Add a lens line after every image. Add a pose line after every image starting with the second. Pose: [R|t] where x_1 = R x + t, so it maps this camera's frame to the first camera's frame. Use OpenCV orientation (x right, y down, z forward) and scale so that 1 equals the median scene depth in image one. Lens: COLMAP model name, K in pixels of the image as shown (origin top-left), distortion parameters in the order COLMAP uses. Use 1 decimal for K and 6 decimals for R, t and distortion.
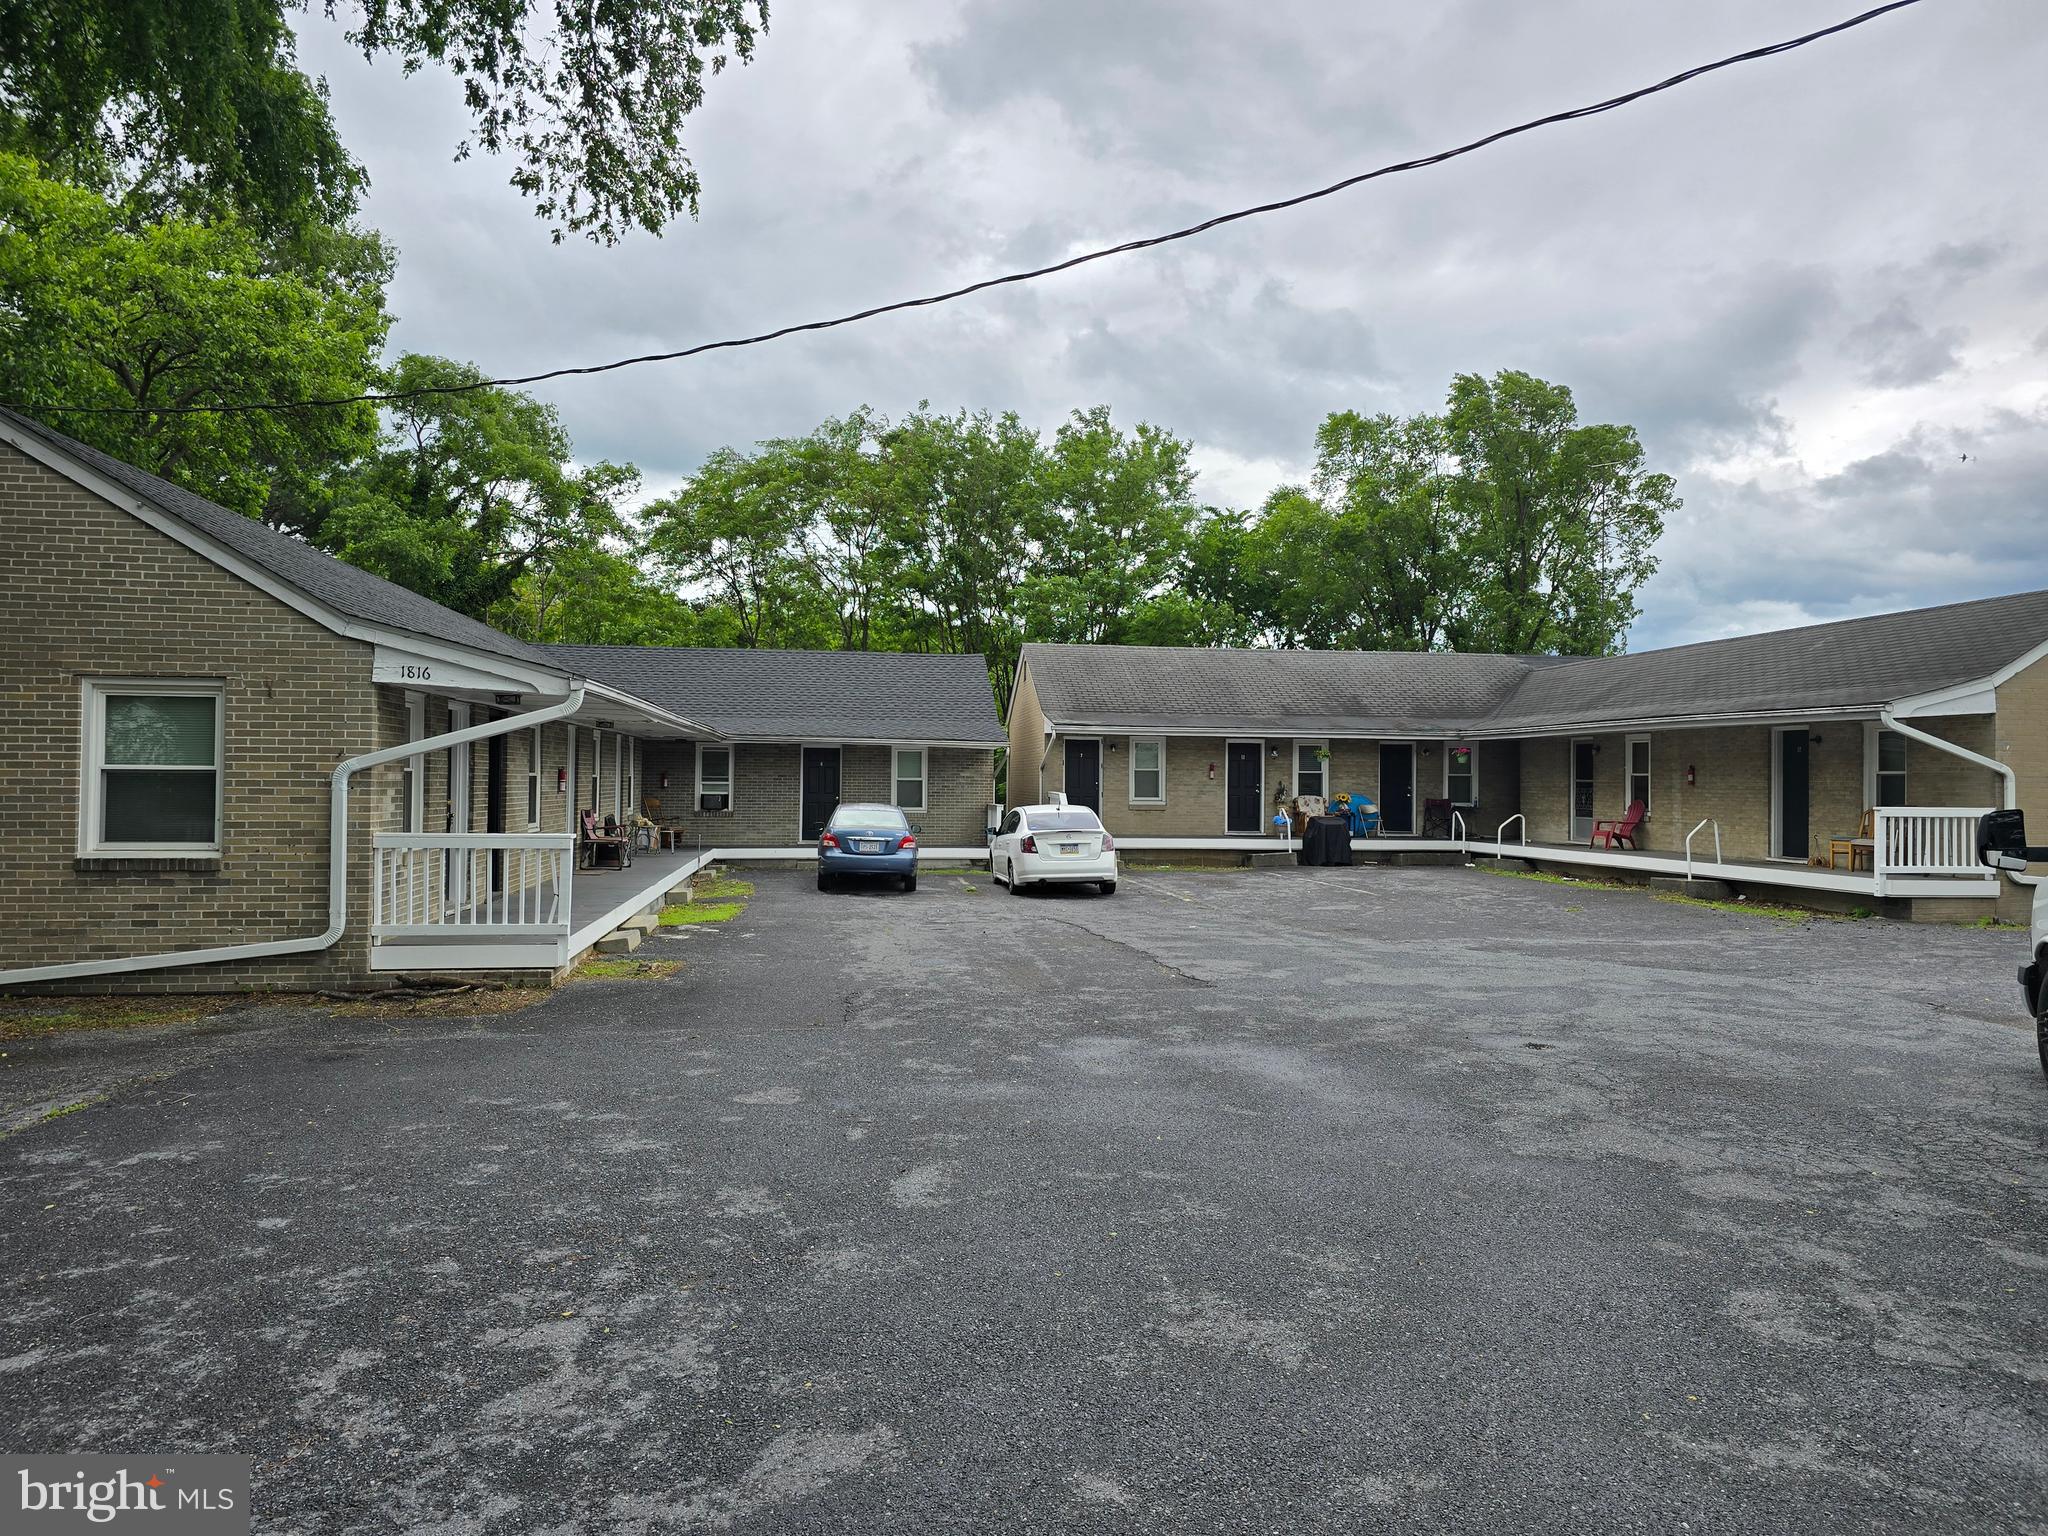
lens RADIAL K [[1378.9, 0, 1016.4], [0, 1378.9, 748.0], [0, 0, 1]] dist [0.042011, -0.018660]
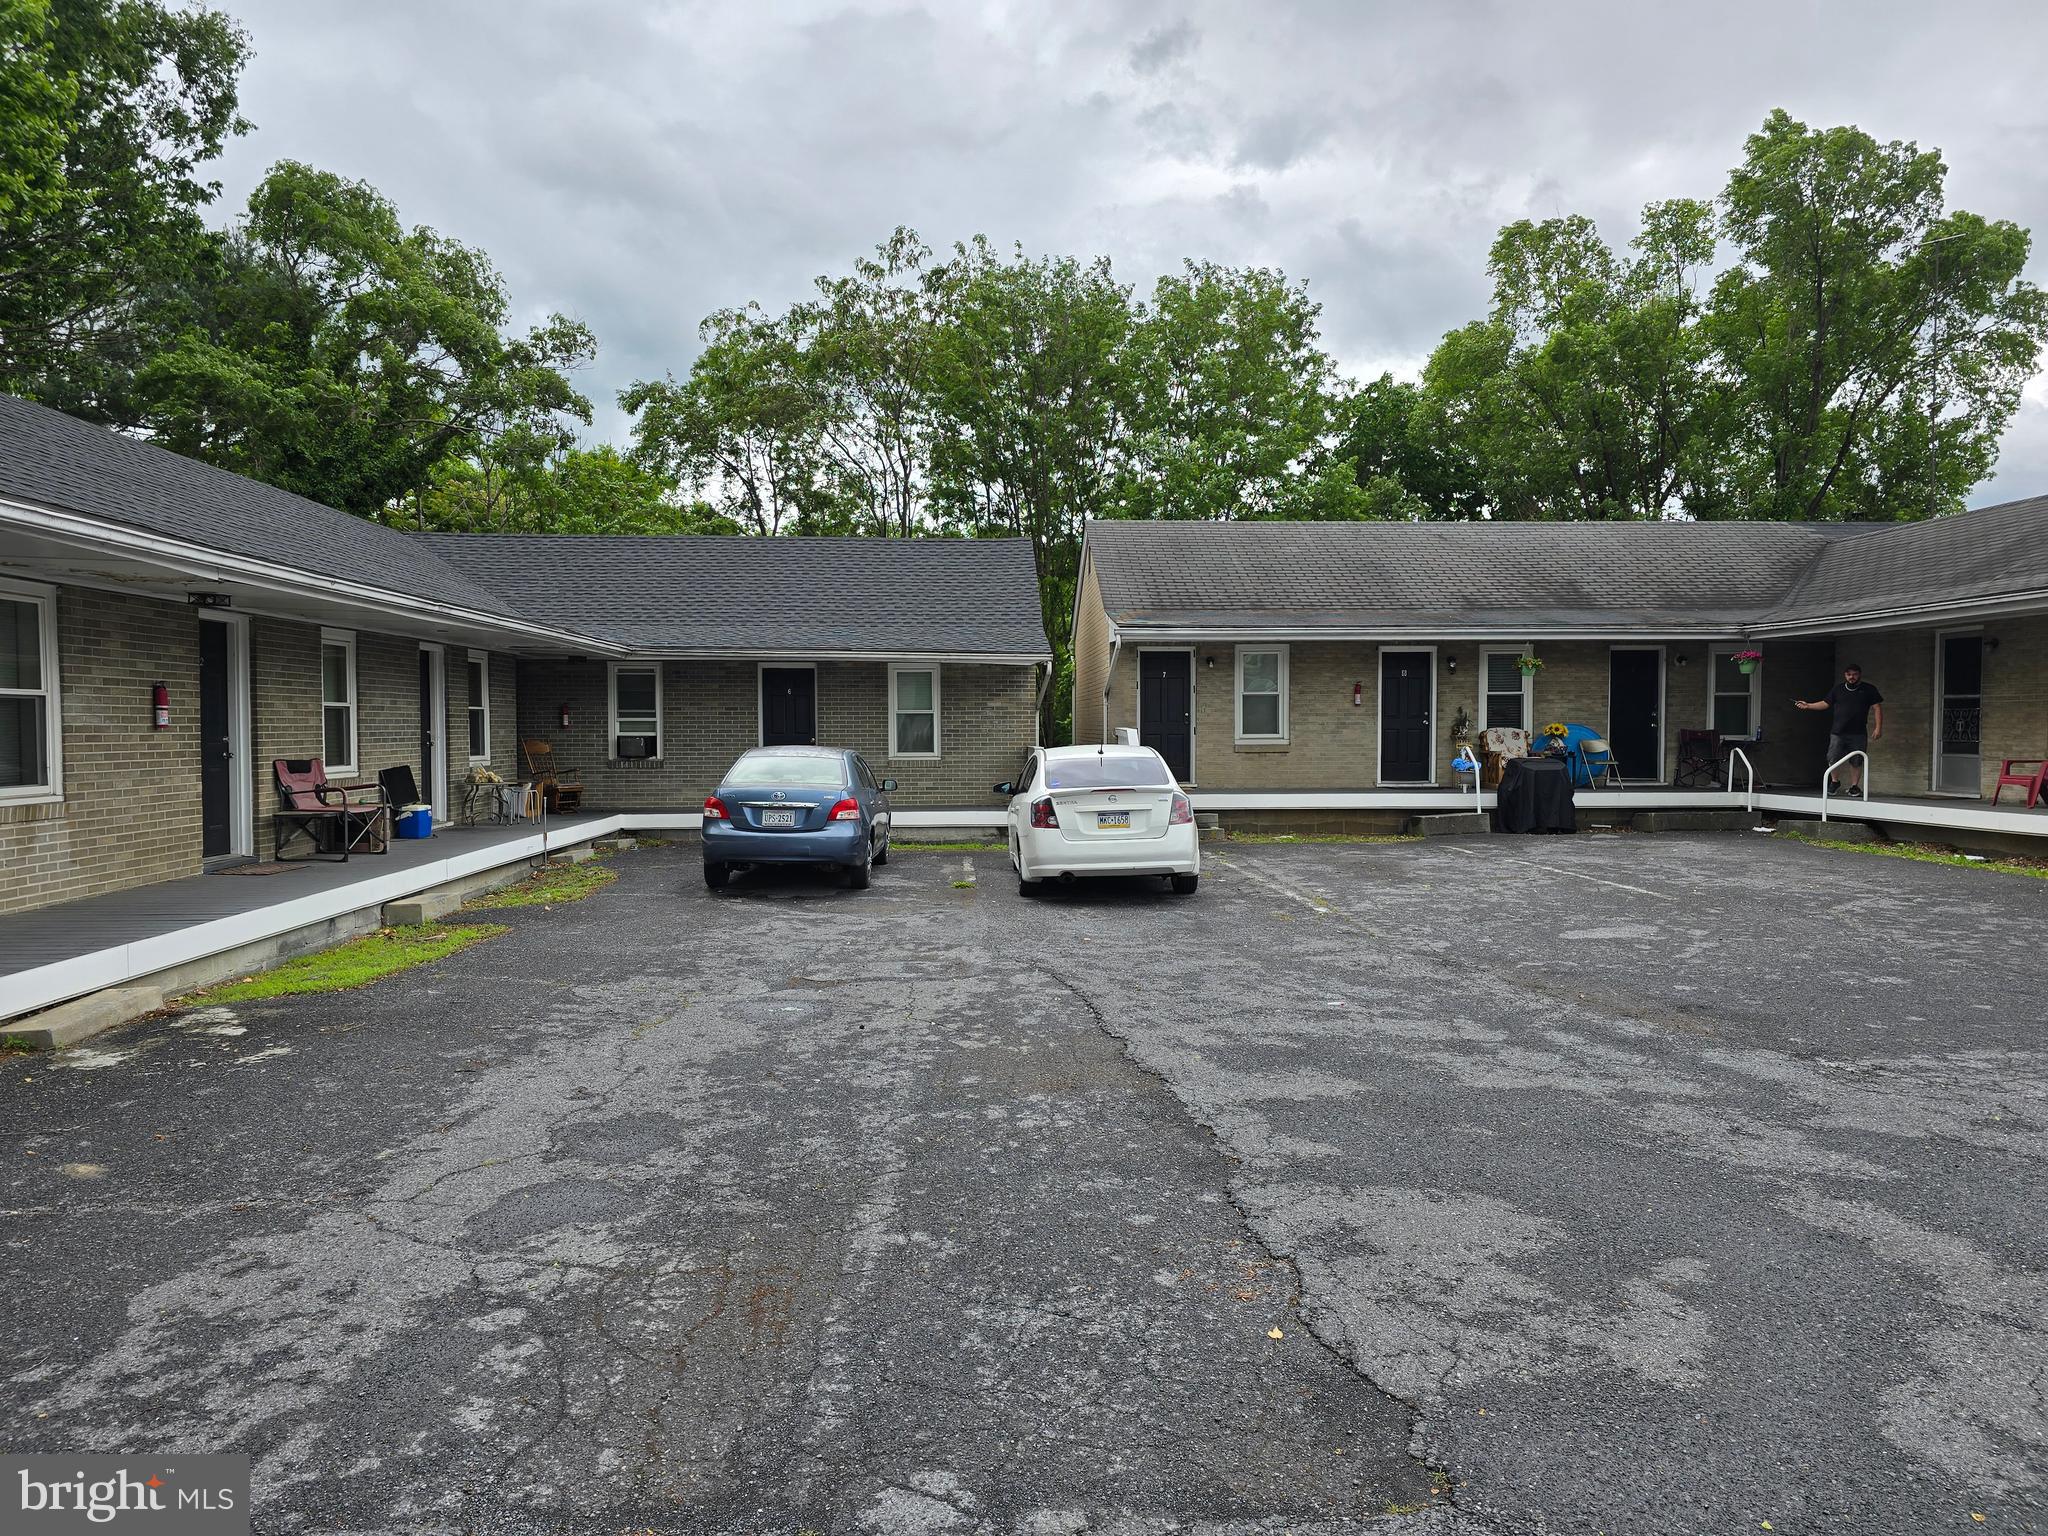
lens RADIAL K [[1378.9, 0, 1024.6], [0, 1378.9, 789.9], [0, 0, 1]] dist [0.042011, -0.018660]
pose [[0.995994, -0.009069, -0.088962, 0.038894], [0.015280, 0.997473, 0.069383, 0.014598], [0.088107, -0.070464, 0.993616, 0.310254]]
